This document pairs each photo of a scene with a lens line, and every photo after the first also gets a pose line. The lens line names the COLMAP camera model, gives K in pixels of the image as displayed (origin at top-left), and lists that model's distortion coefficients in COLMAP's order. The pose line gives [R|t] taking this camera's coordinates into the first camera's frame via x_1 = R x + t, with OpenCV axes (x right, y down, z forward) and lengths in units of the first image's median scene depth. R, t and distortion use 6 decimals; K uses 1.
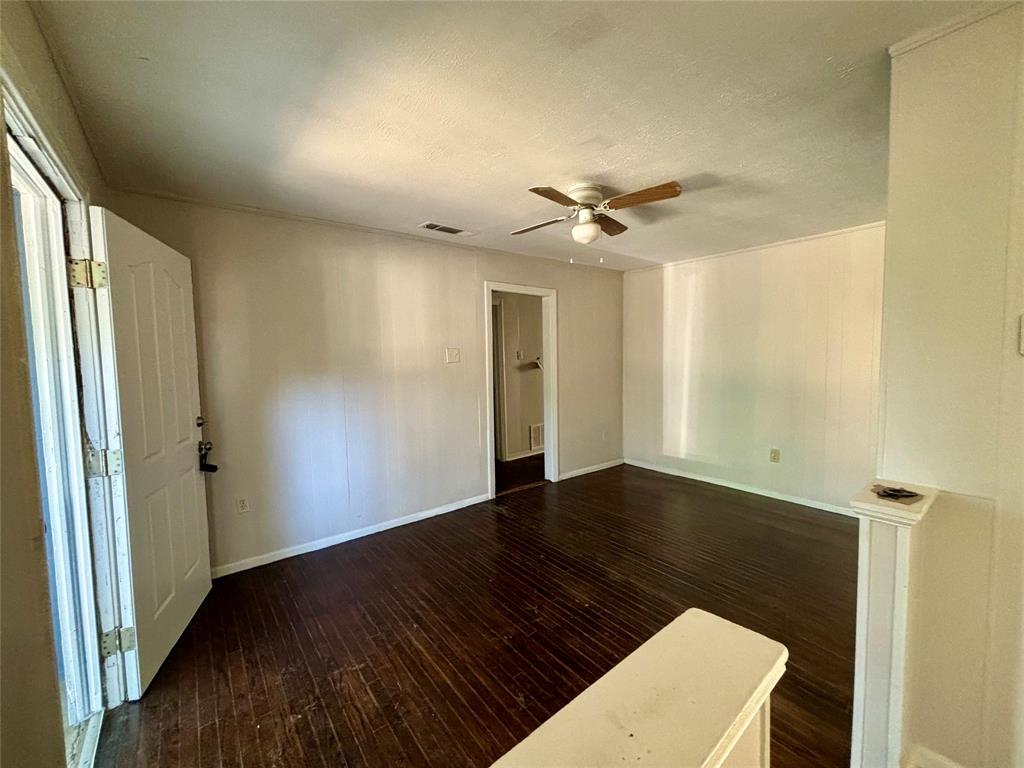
lens RADIAL K [[412.4, 0, 512.0], [0, 412.4, 384.0], [0, 0, 1]] dist [0.000509, 0.000072]
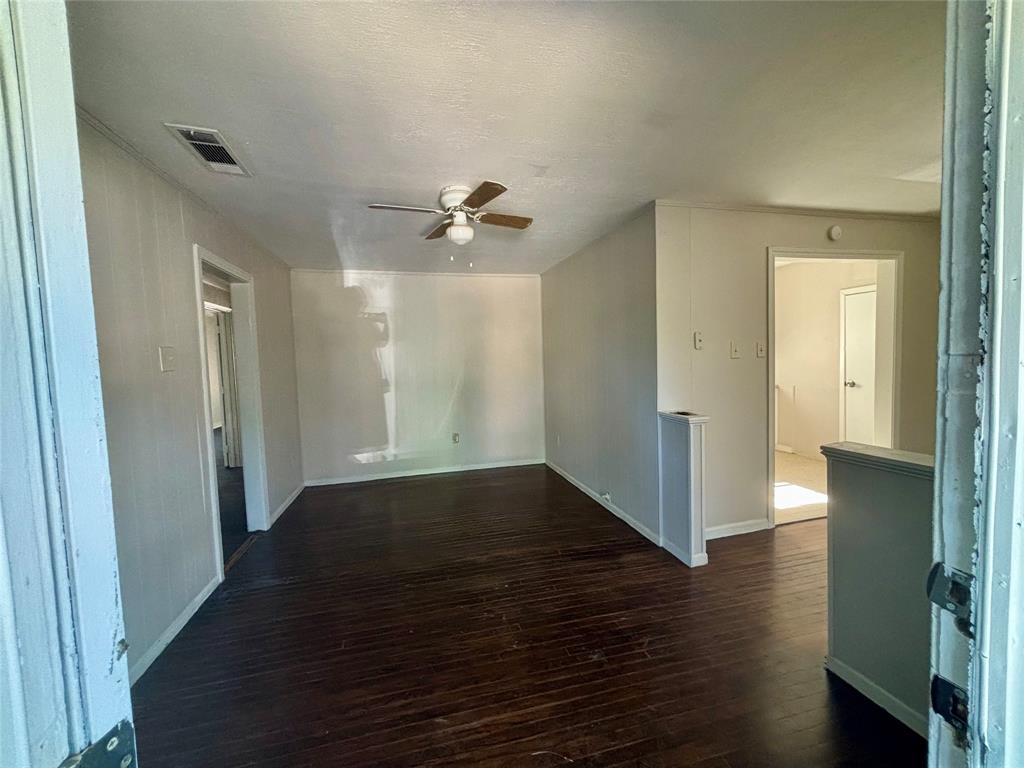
lens RADIAL K [[410.8, 0, 512.0], [0, 410.8, 384.0], [0, 0, 1]] dist [0.000546, 0.000090]
pose [[0.413700, -0.052564, 0.908895, -0.532513], [0.090990, 0.995720, 0.016169, 0.000896], [-0.905855, 0.076011, 0.416712, 0.358314]]
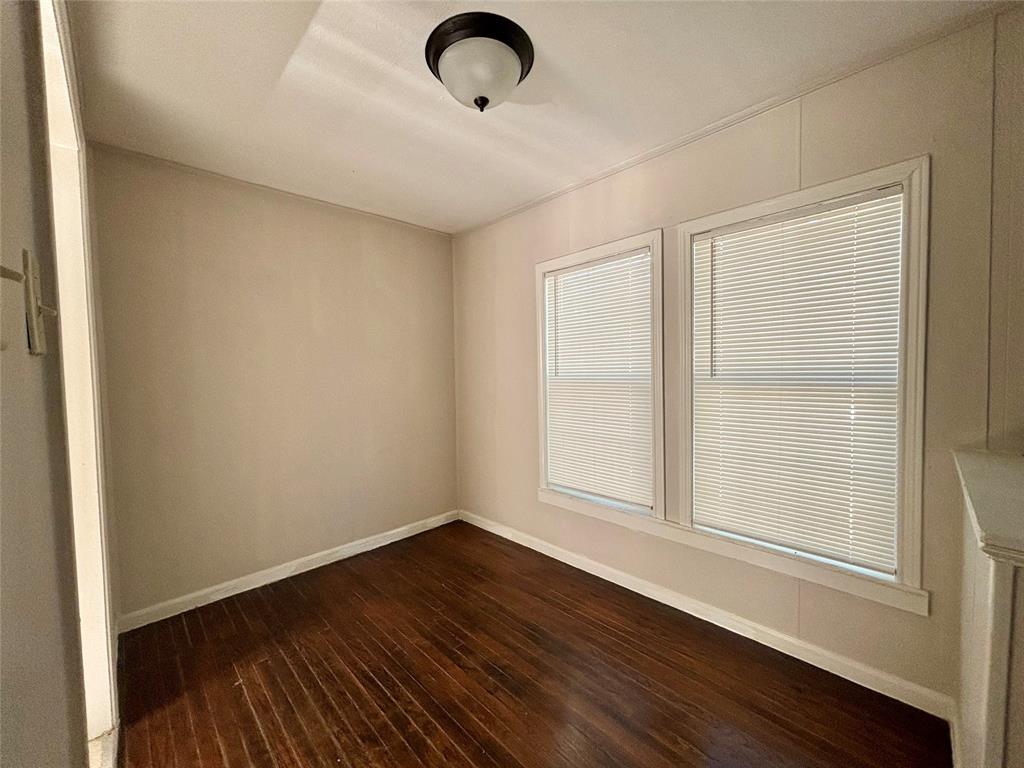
lens RADIAL K [[412.4, 0, 512.0], [0, 412.4, 384.0], [0, 0, 1]] dist [0.000509, 0.000072]
pose [[-0.995347, 0.046752, -0.084257, 0.404168], [0.037166, 0.993020, 0.111940, 0.005384], [0.088902, 0.108287, -0.990136, 0.388831]]
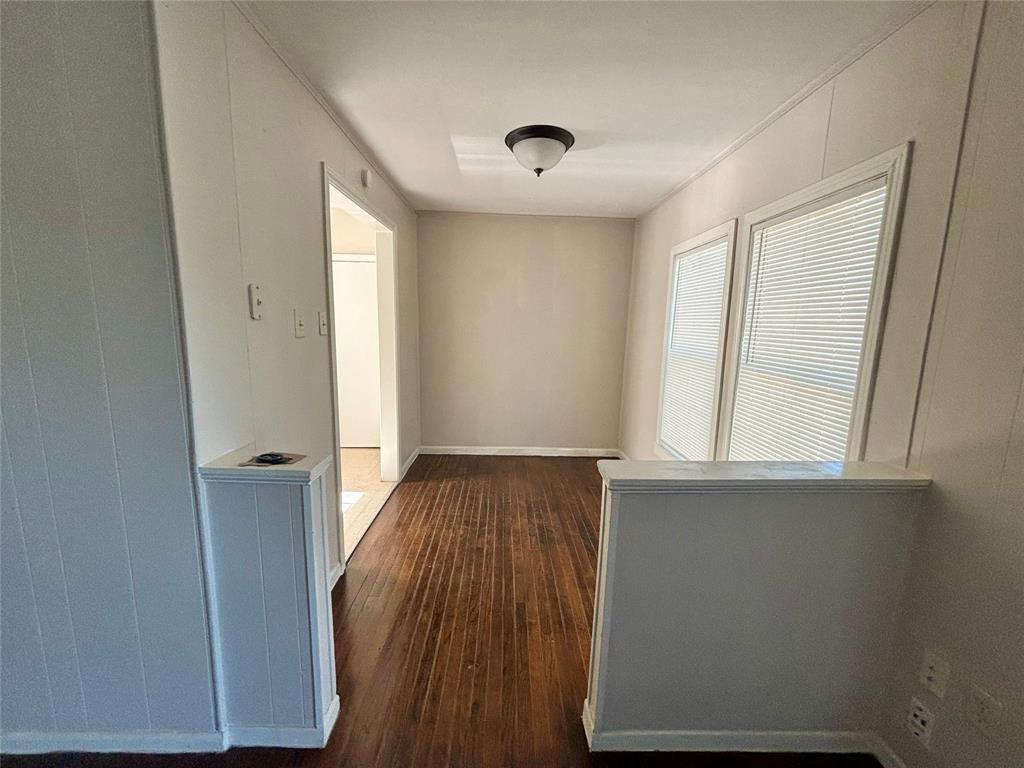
lens RADIAL K [[412.4, 0, 512.0], [0, 412.4, 384.0], [0, 0, 1]] dist [0.000509, 0.000072]
pose [[-0.789330, -0.095379, 0.606516, -0.046816], [0.033820, 0.979606, 0.198063, -0.034635], [-0.613037, 0.176849, -0.770006, 0.544949]]
